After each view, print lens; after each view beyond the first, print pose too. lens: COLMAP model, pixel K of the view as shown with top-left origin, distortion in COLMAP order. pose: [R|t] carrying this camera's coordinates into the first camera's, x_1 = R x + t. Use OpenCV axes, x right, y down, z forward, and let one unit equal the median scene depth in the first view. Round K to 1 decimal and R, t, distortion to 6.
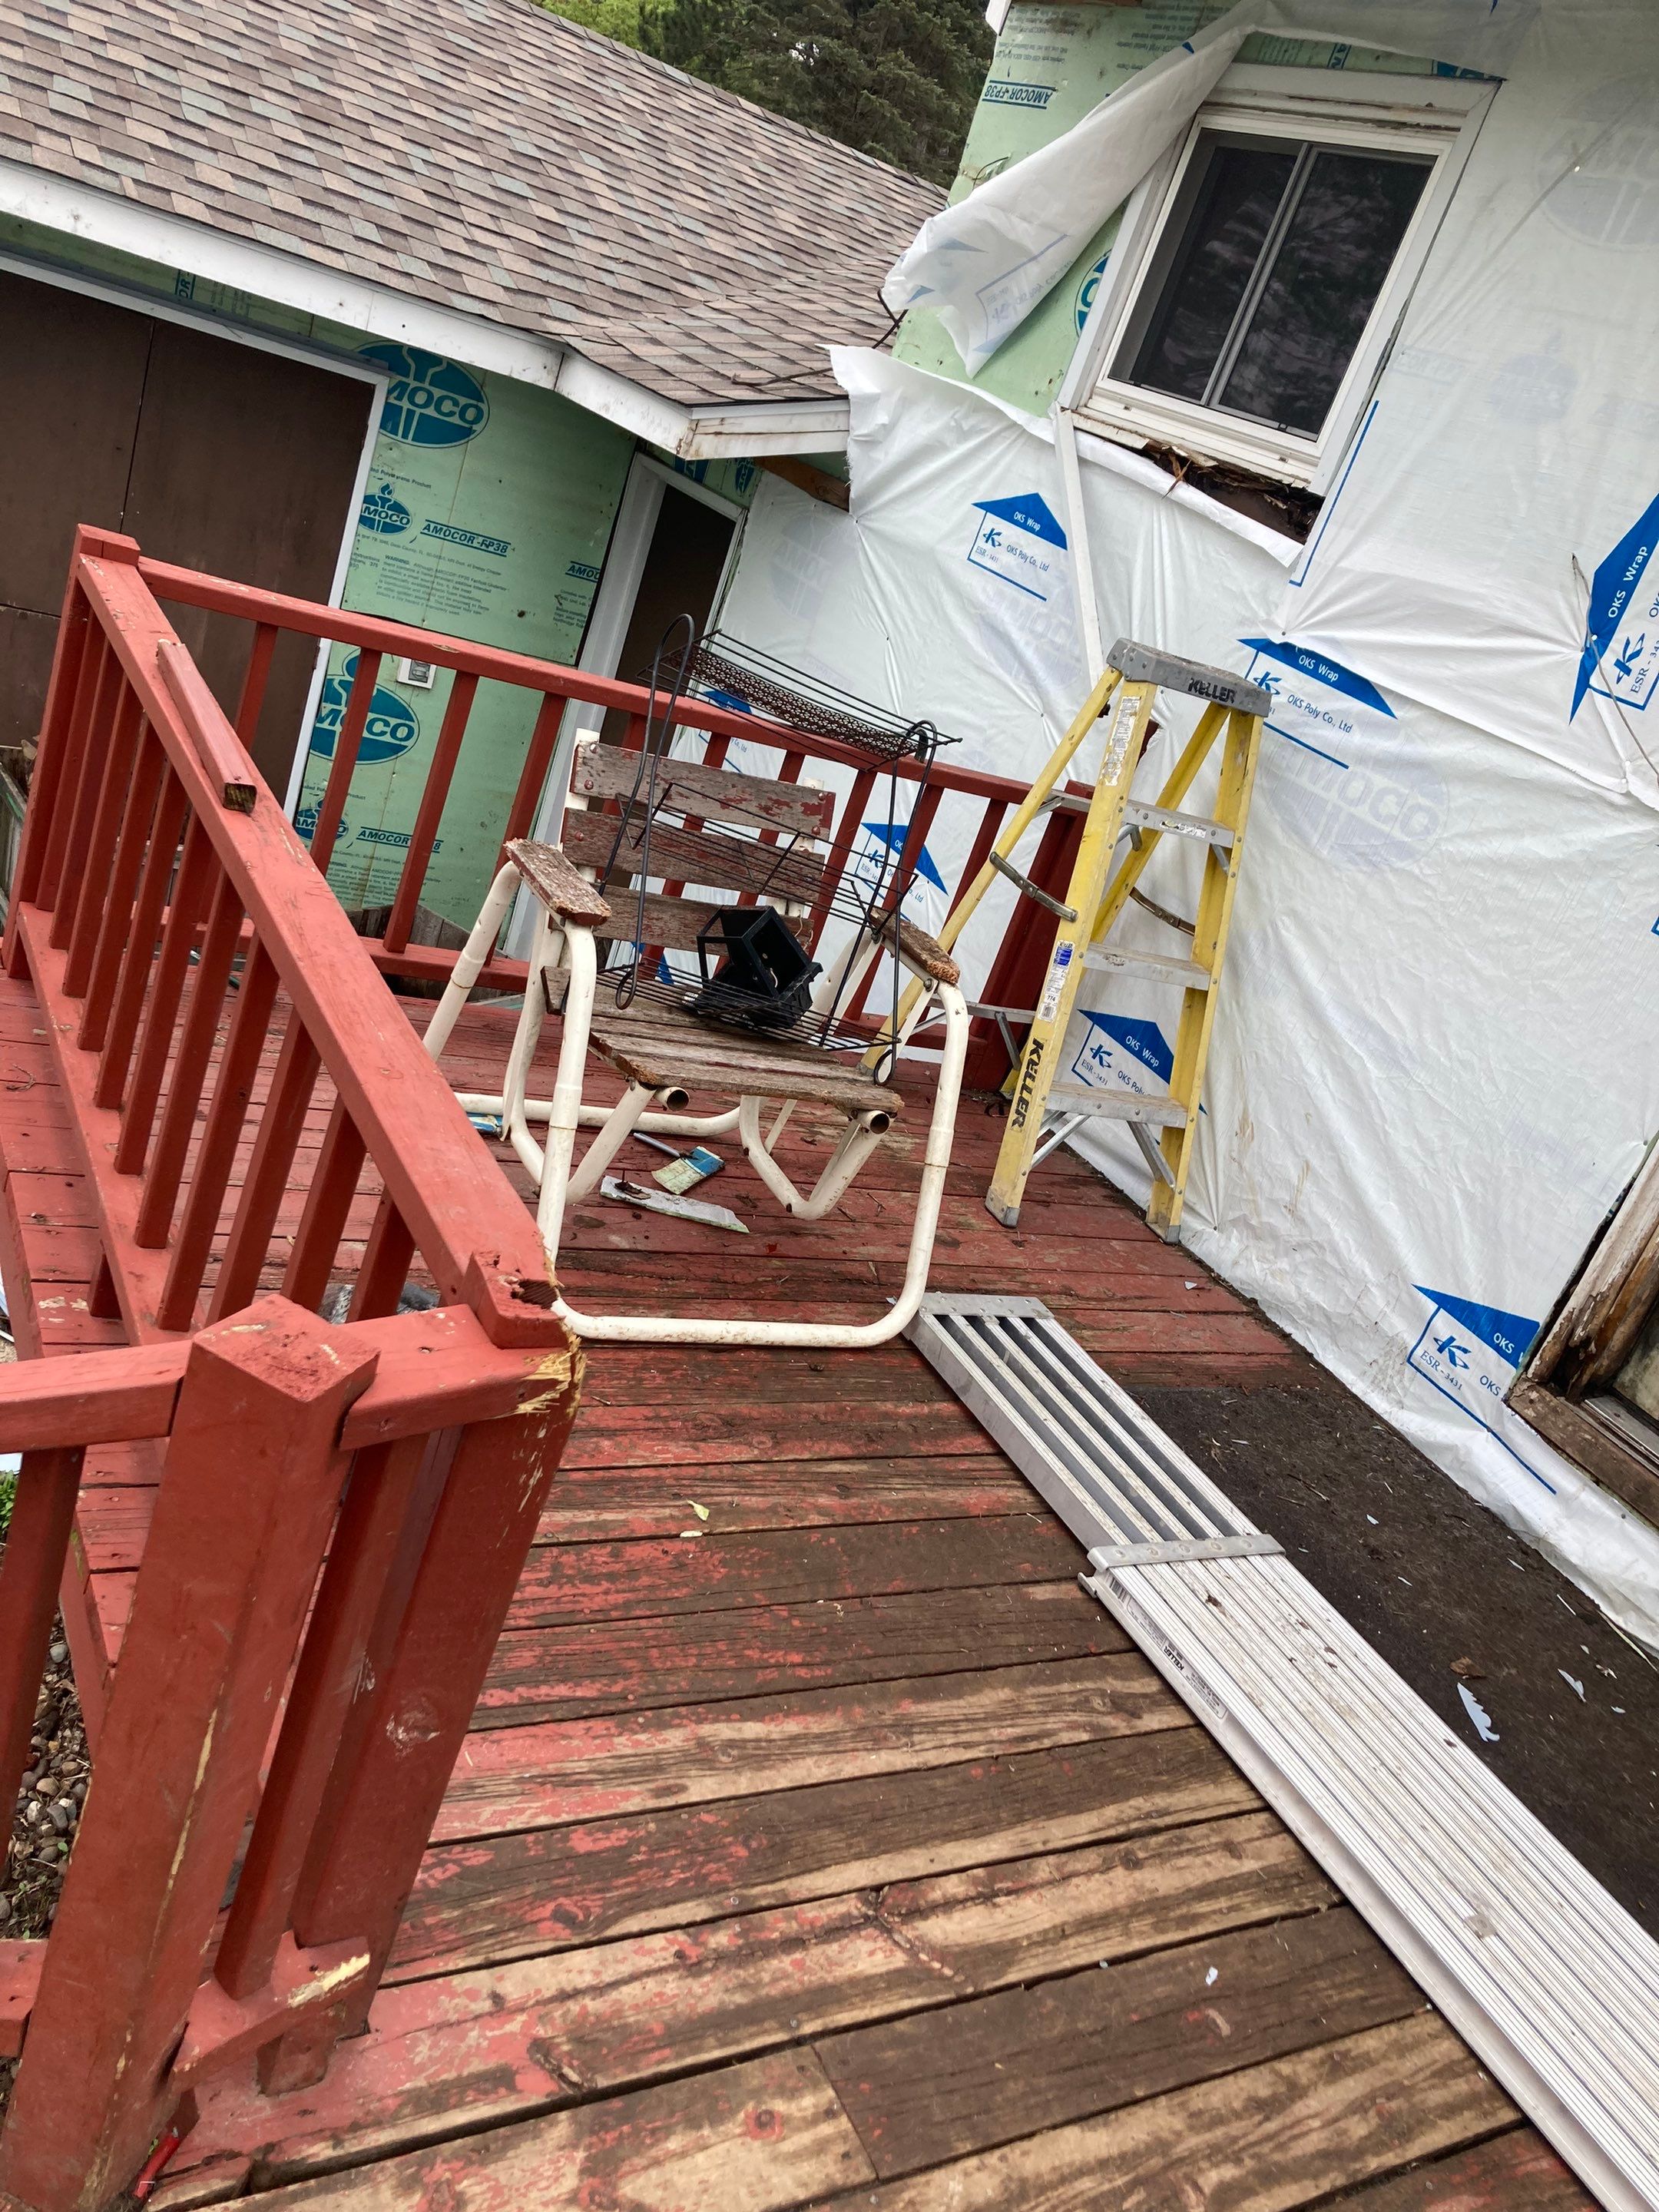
lens RADIAL K [[1820.4, 0, 829.5], [0, 1820.4, 1106.0], [0, 0, 1]] dist [0.005509, 0.002930]
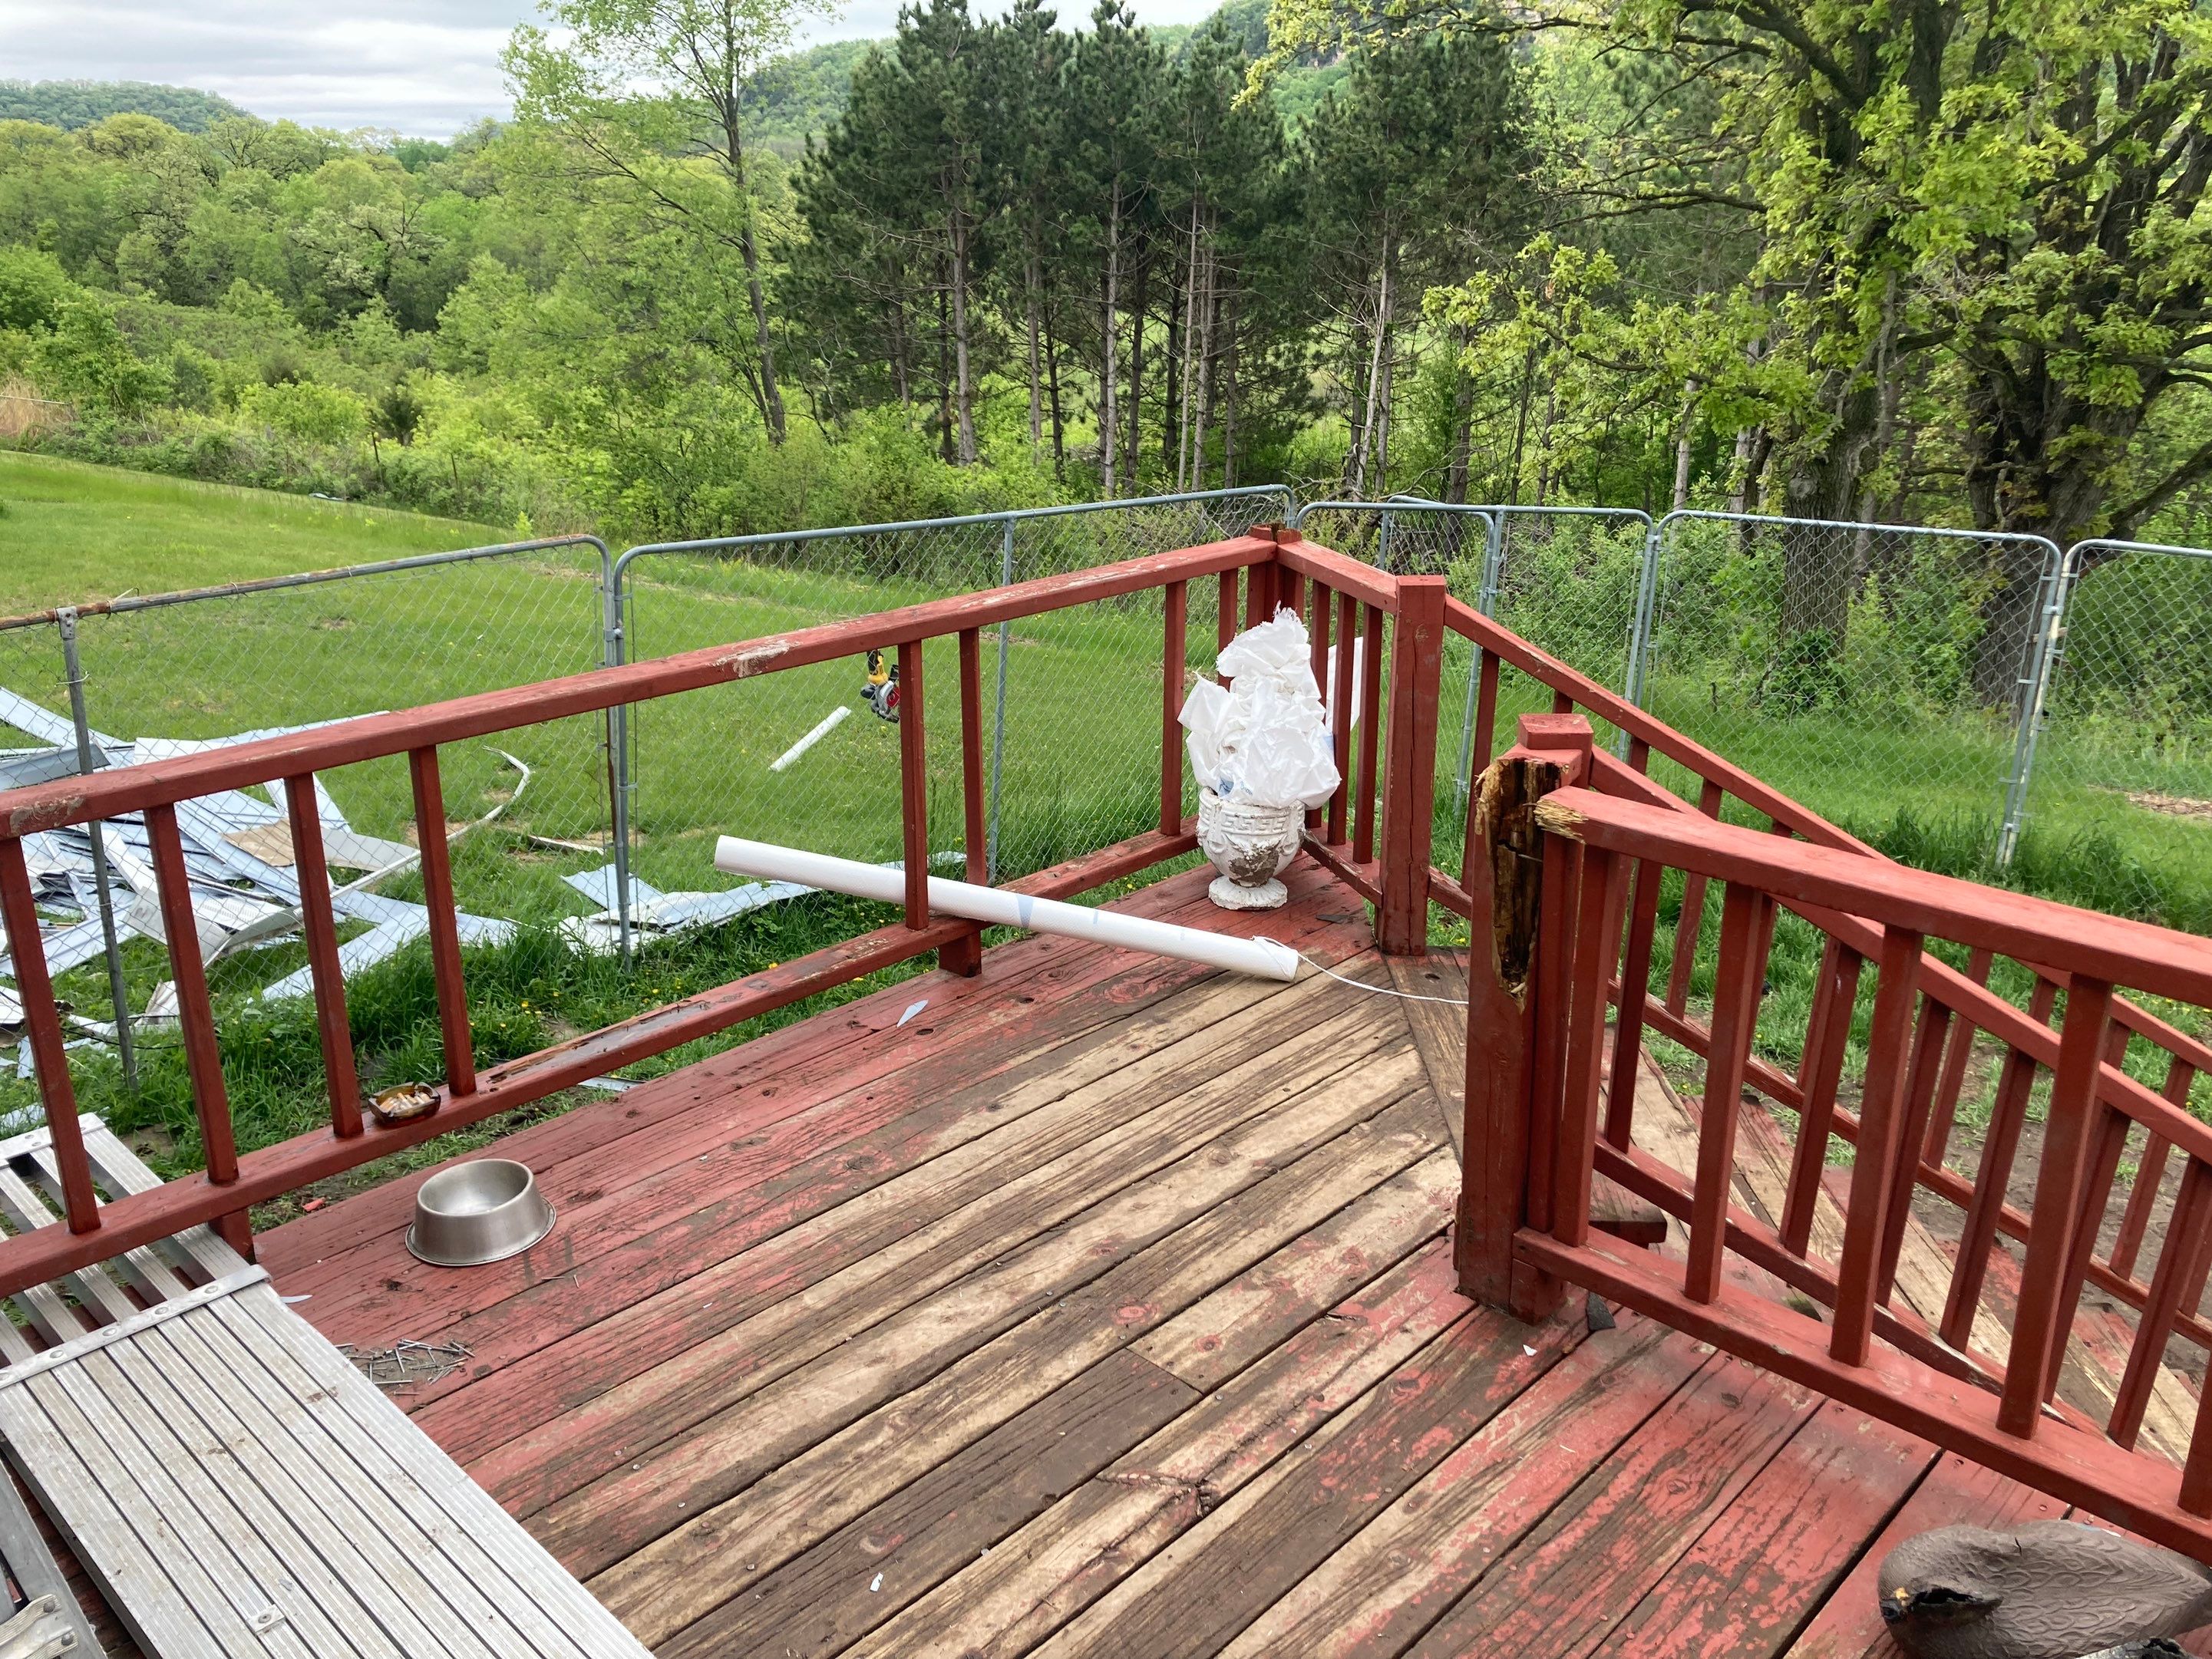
lens RADIAL K [[1820.2, 0, 1106.0], [0, 1820.2, 829.5], [0, 0, 1]] dist [0.005509, 0.002930]
pose [[-0.906911, -0.201677, -0.369917, 0.562582], [-0.390313, 0.732766, 0.557414, -0.449582], [0.158645, 0.649908, -0.743271, 1.528161]]
